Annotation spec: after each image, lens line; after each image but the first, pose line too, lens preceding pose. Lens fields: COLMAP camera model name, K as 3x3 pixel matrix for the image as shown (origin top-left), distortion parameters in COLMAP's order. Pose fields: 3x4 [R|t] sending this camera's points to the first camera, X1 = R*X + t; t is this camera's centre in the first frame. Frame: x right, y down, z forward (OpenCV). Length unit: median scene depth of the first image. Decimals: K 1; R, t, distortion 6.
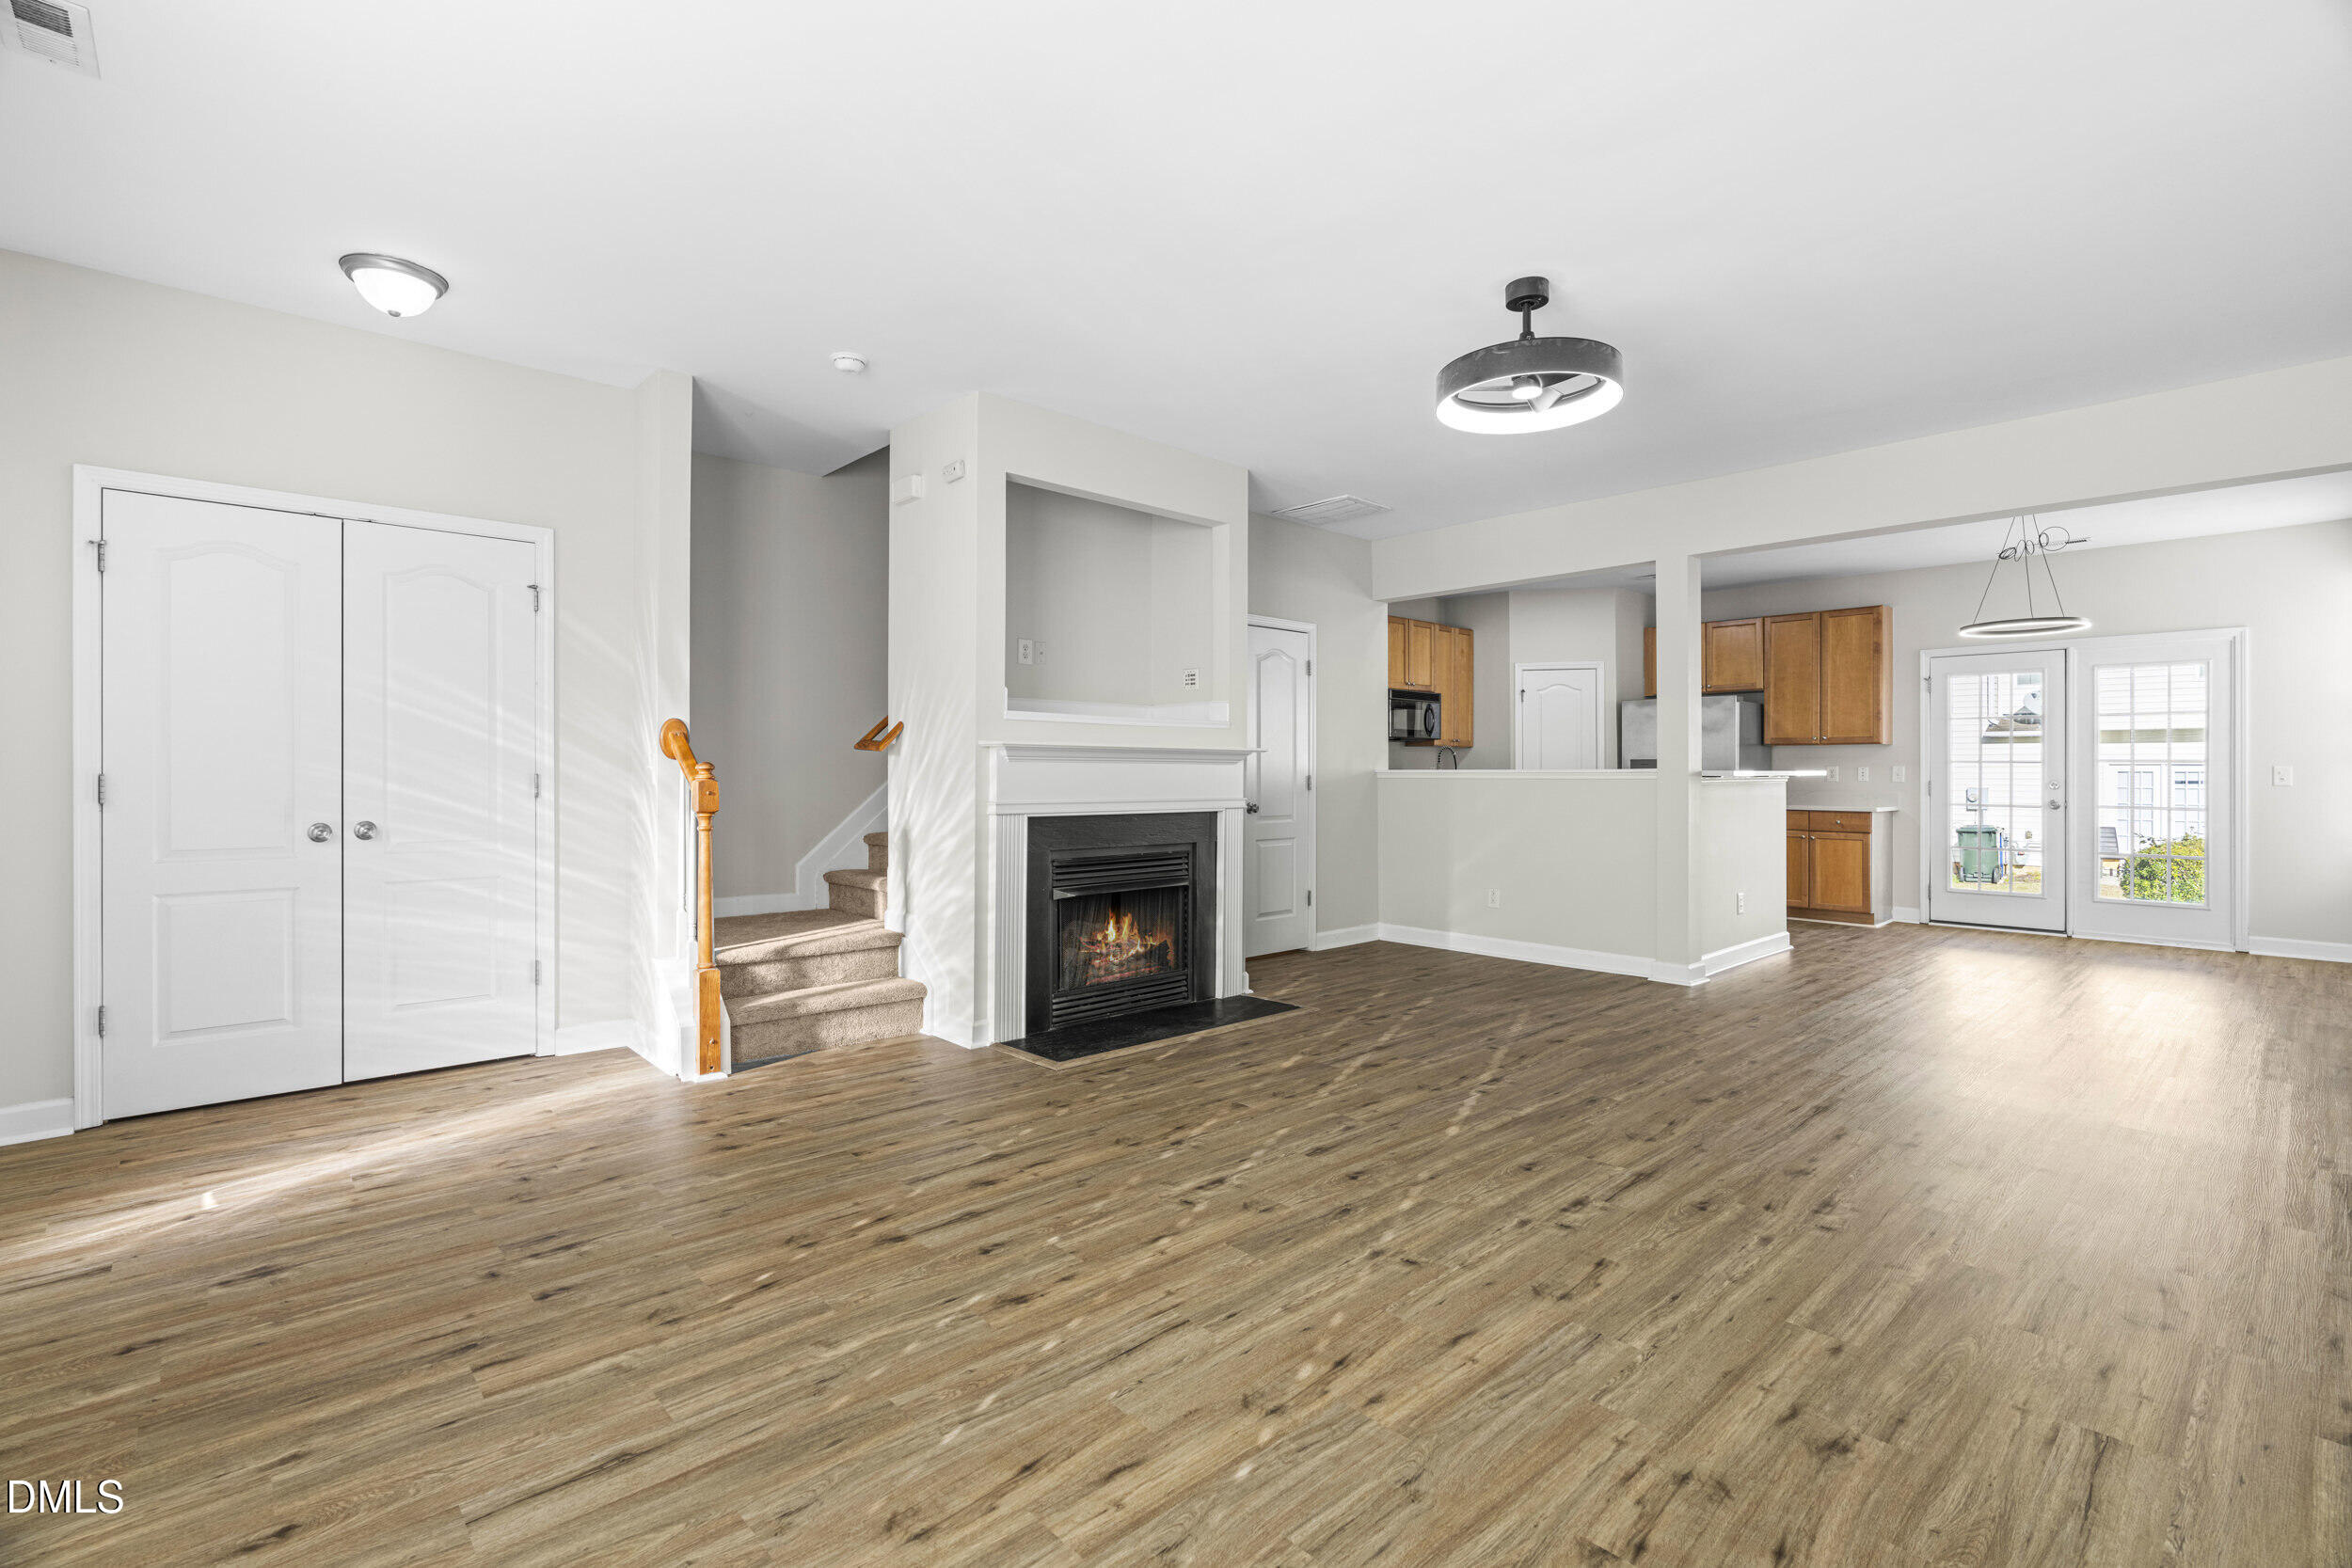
lens RADIAL K [[1064.0, 0, 1168.5], [0, 1064.0, 762.1], [0, 0, 1]] dist [-0.006933, 0.000481]
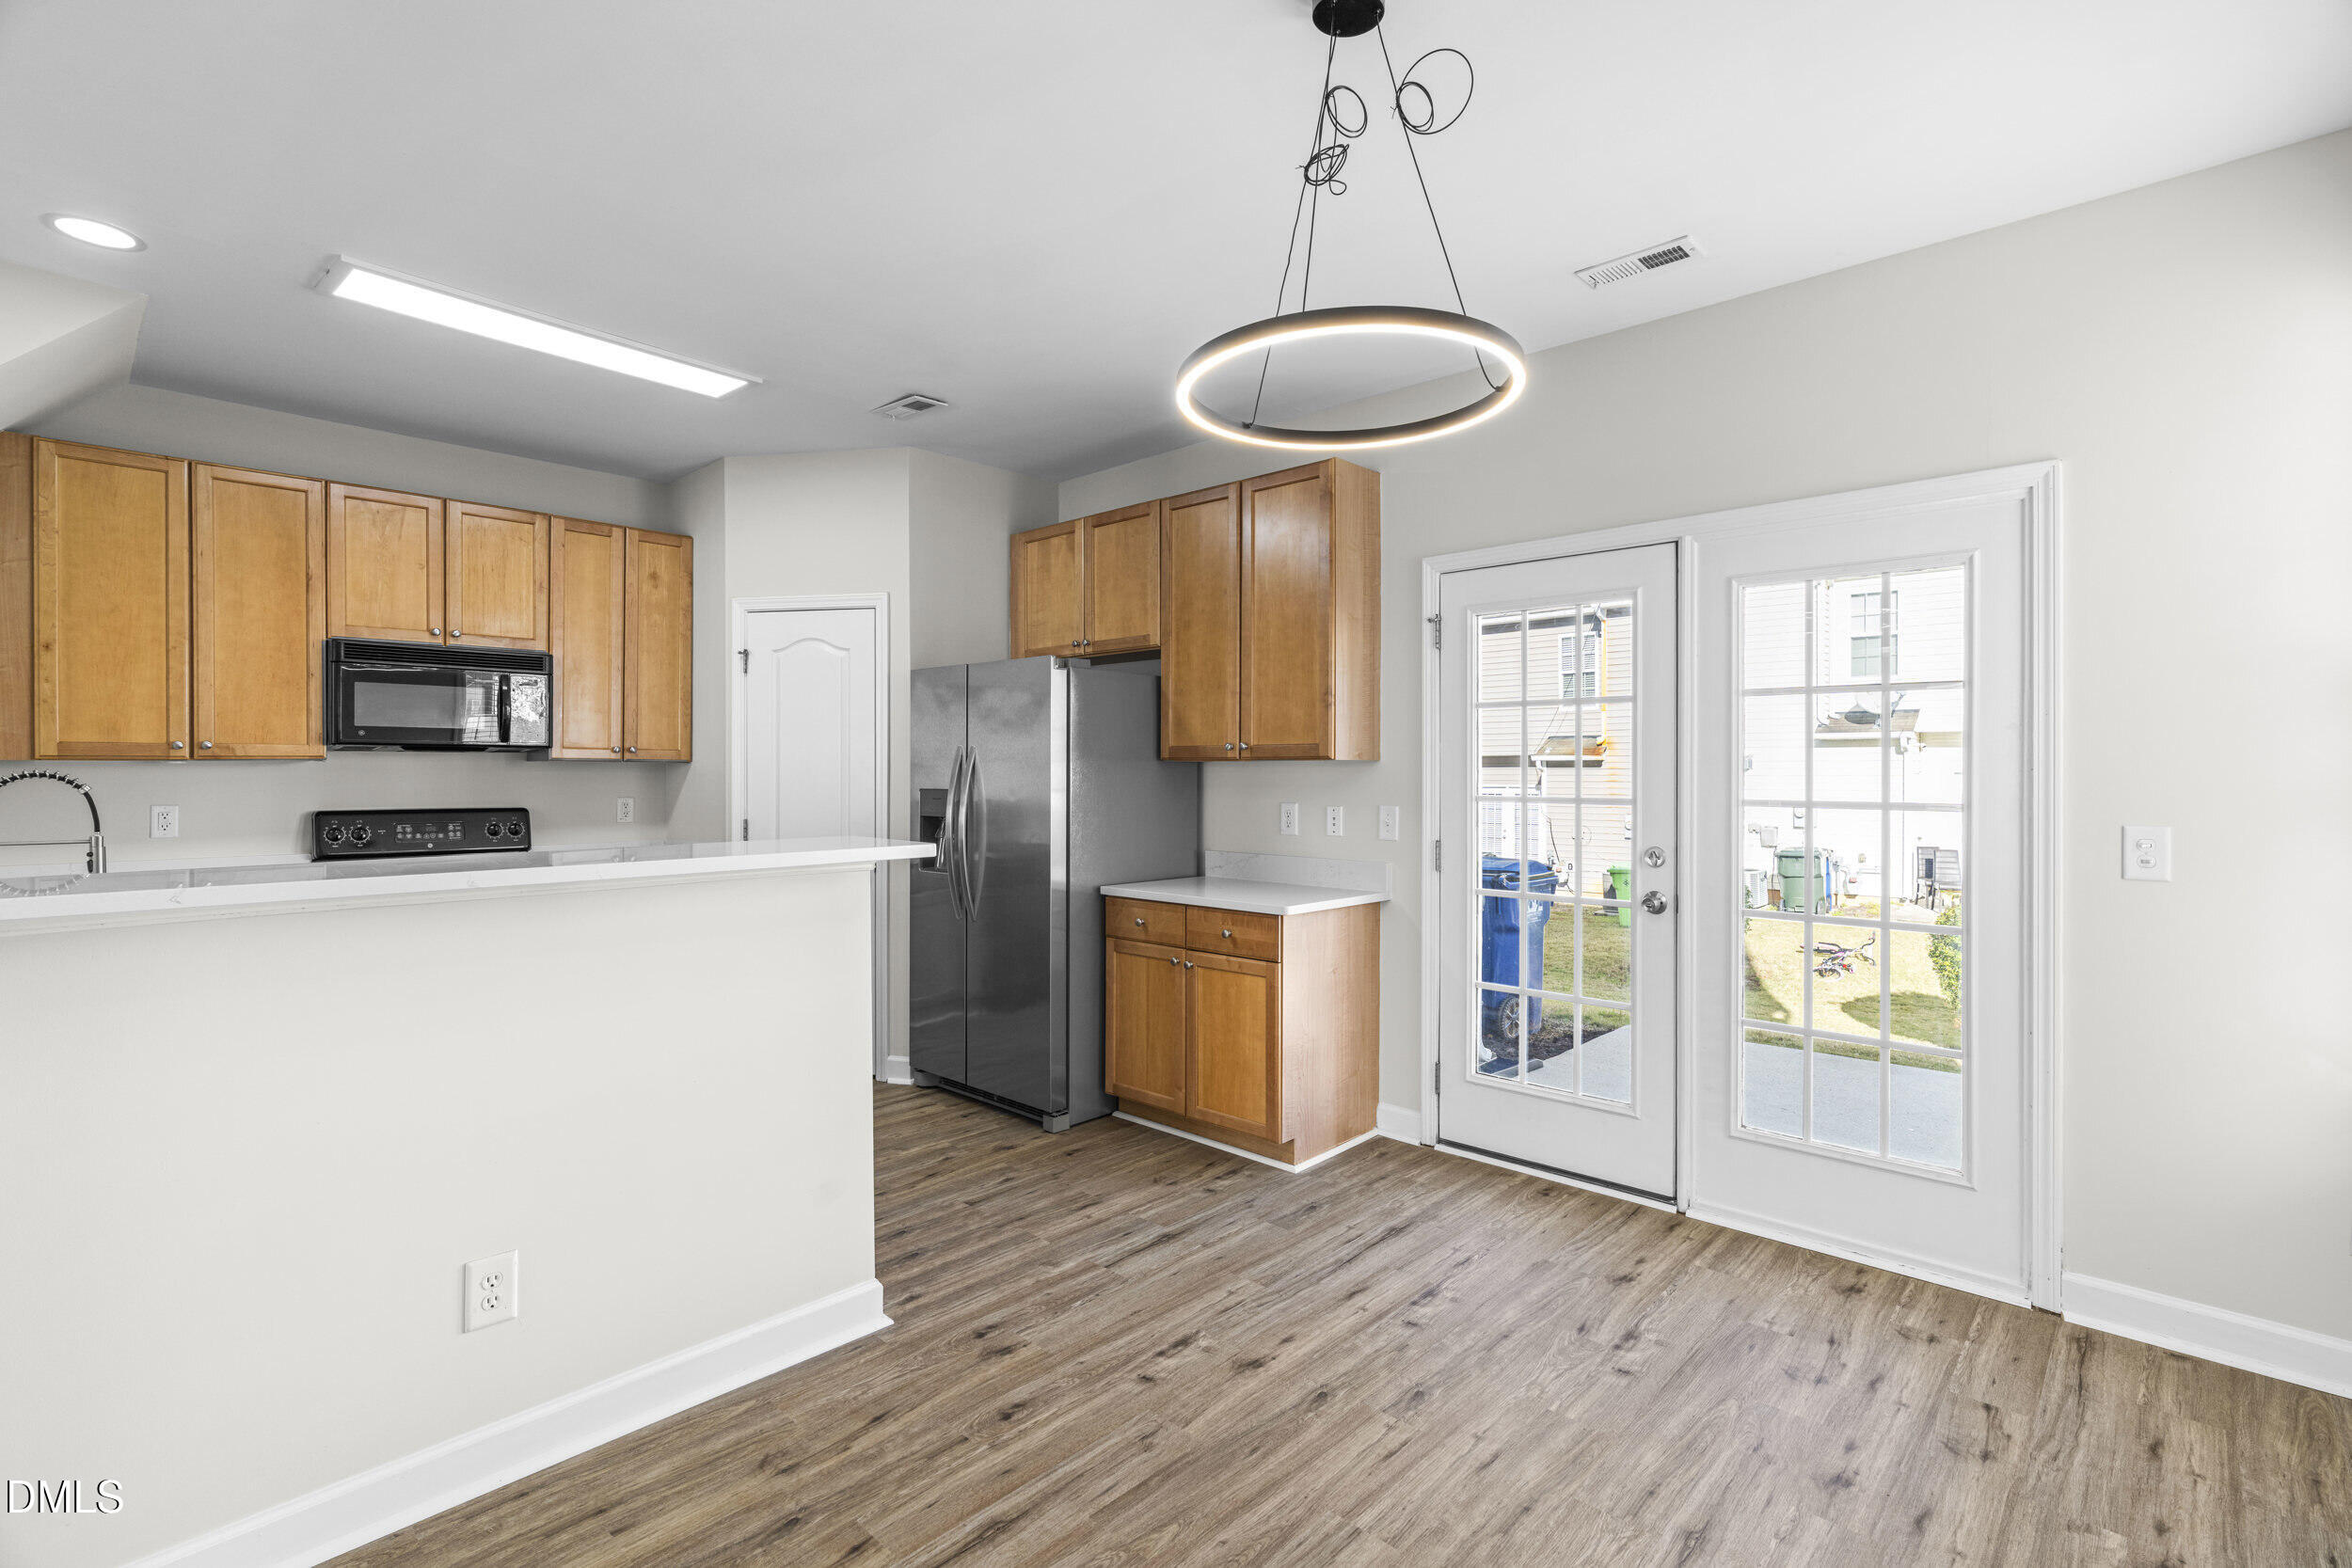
lens RADIAL K [[1067.8, 0, 1189.0], [0, 1067.8, 782.5], [0, 0, 1]] dist [-0.010236, 0.000822]
pose [[0.996293, -0.002152, 0.086001, 0.582872], [0.000748, 0.999866, 0.016359, -0.015402], [-0.086025, -0.016234, 0.996161, 0.556882]]
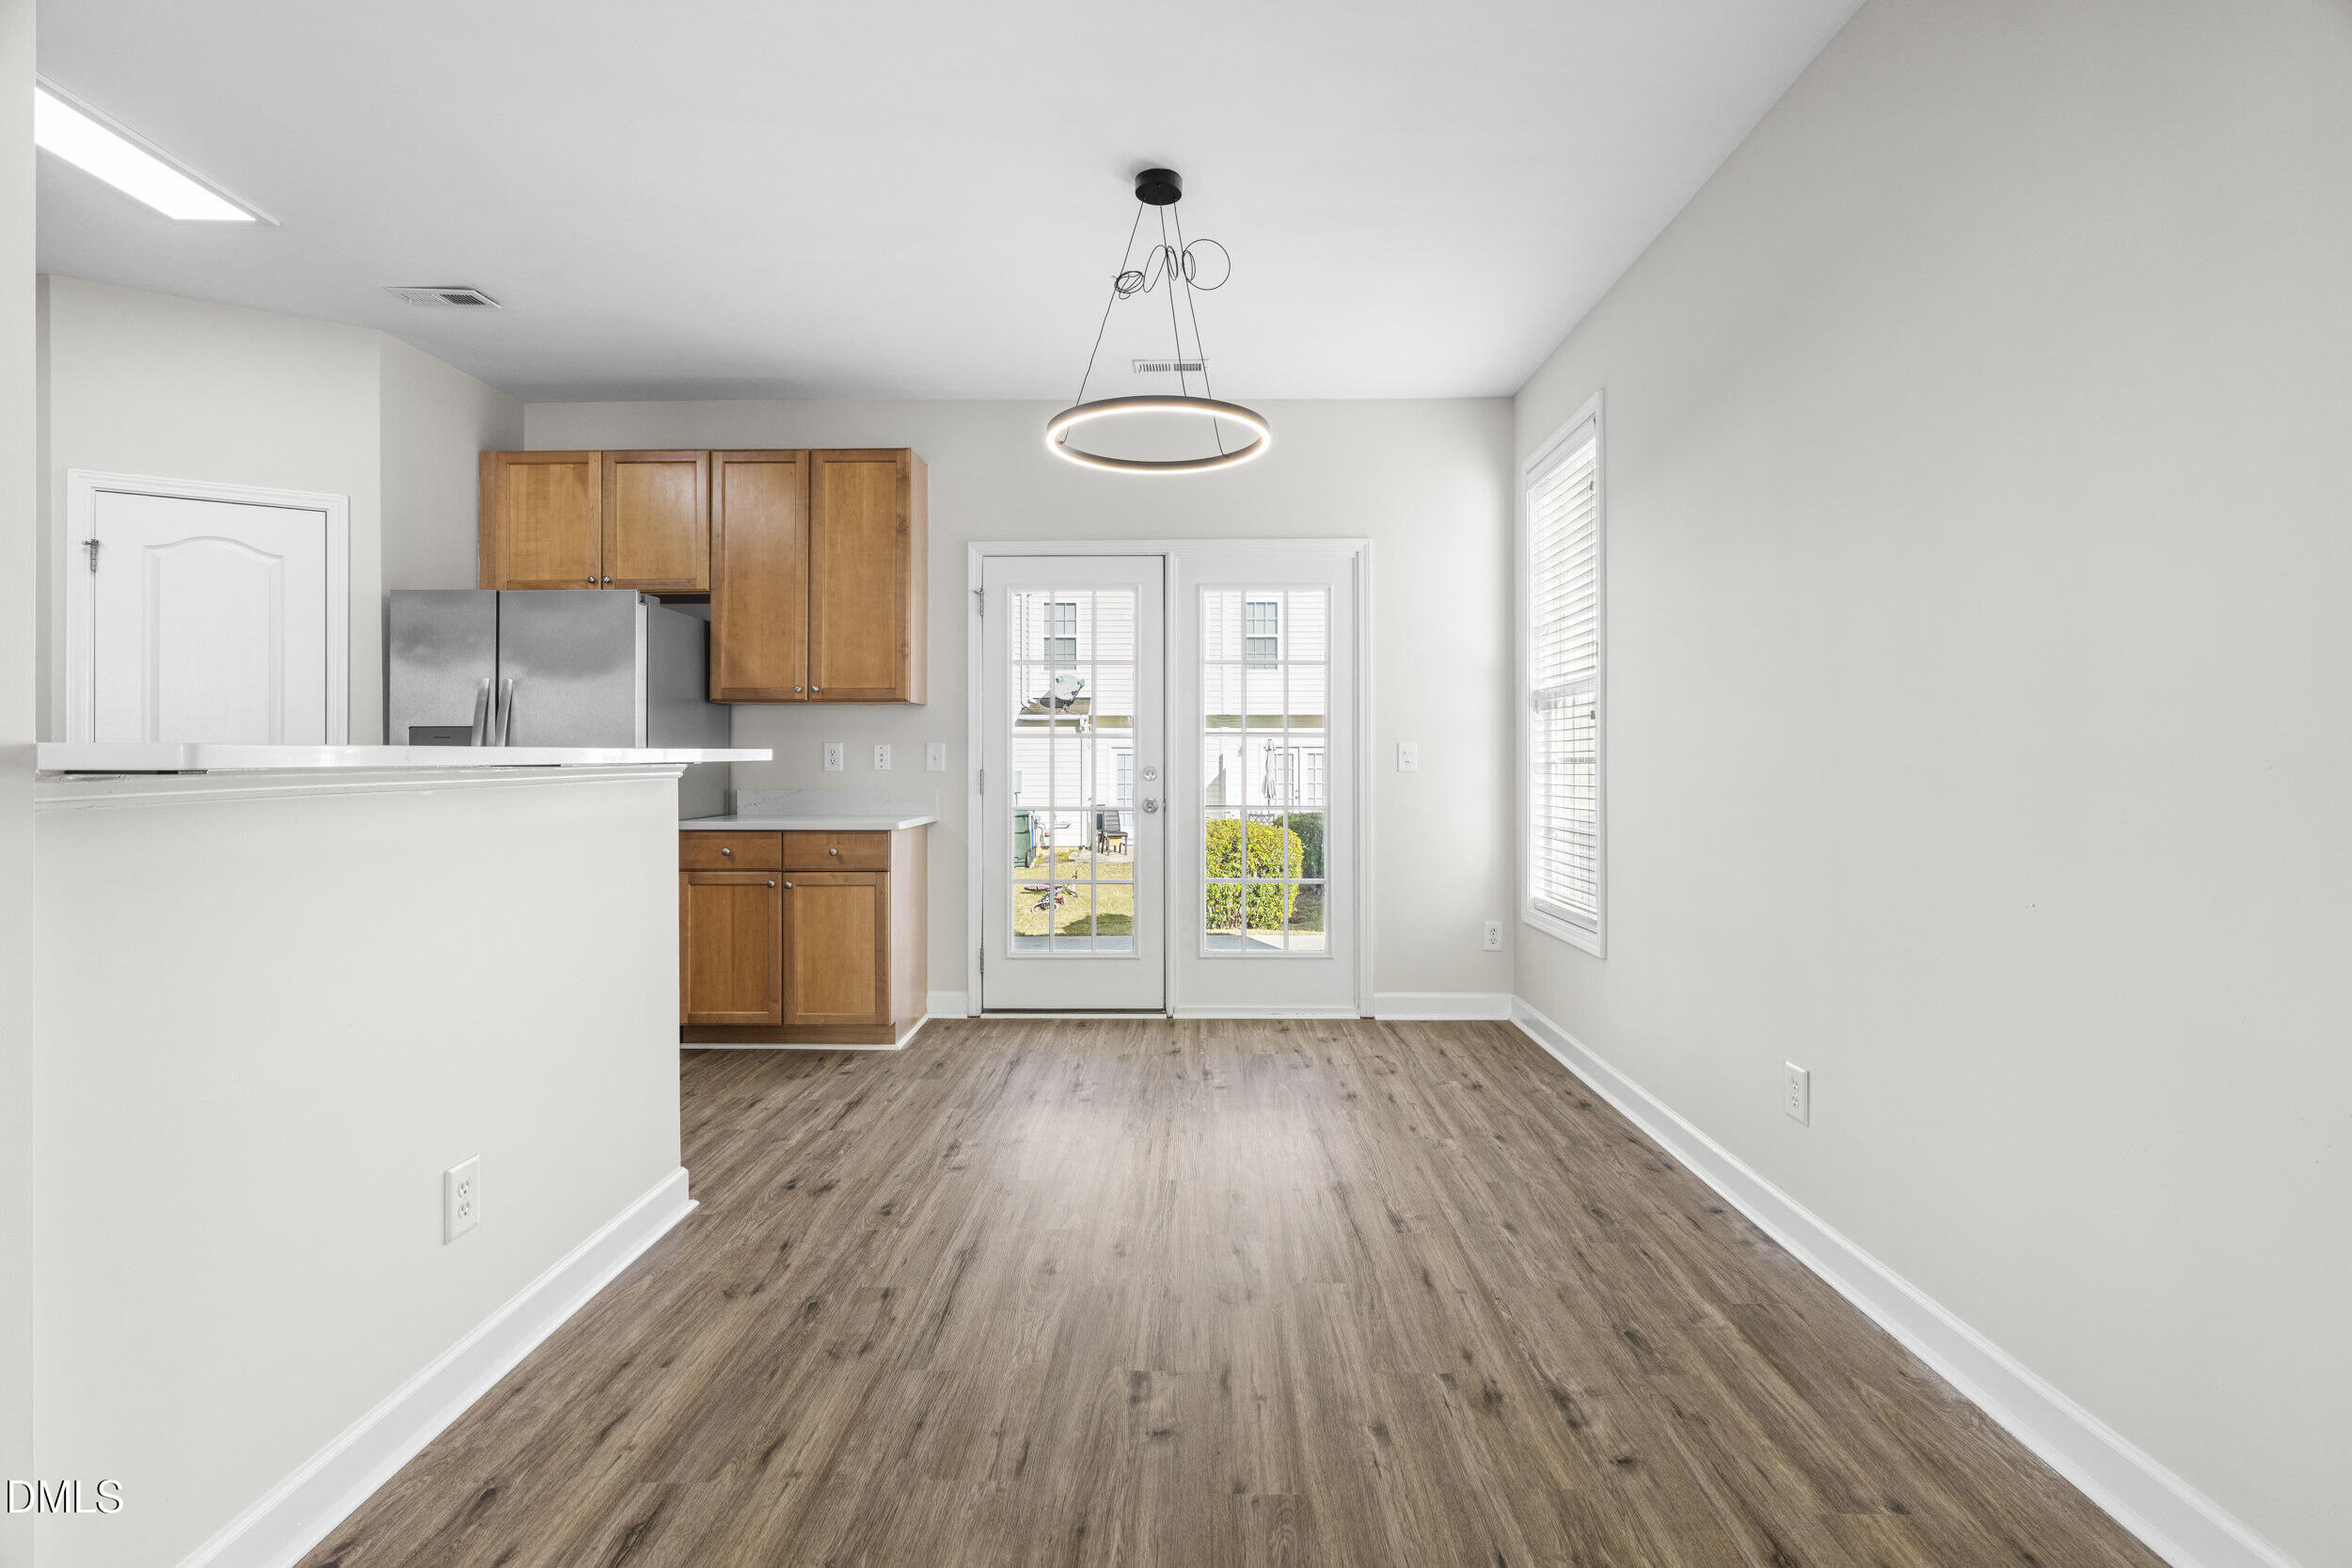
lens RADIAL K [[1052.4, 0, 1185.6], [0, 1052.4, 763.3], [0, 0, 1]] dist [-0.021034, 0.000285]
pose [[0.680048, -0.009372, 0.733108, 0.381423], [-0.001544, 0.999898, 0.014215, 0.006522], [-0.733166, -0.010799, 0.679964, 0.540274]]
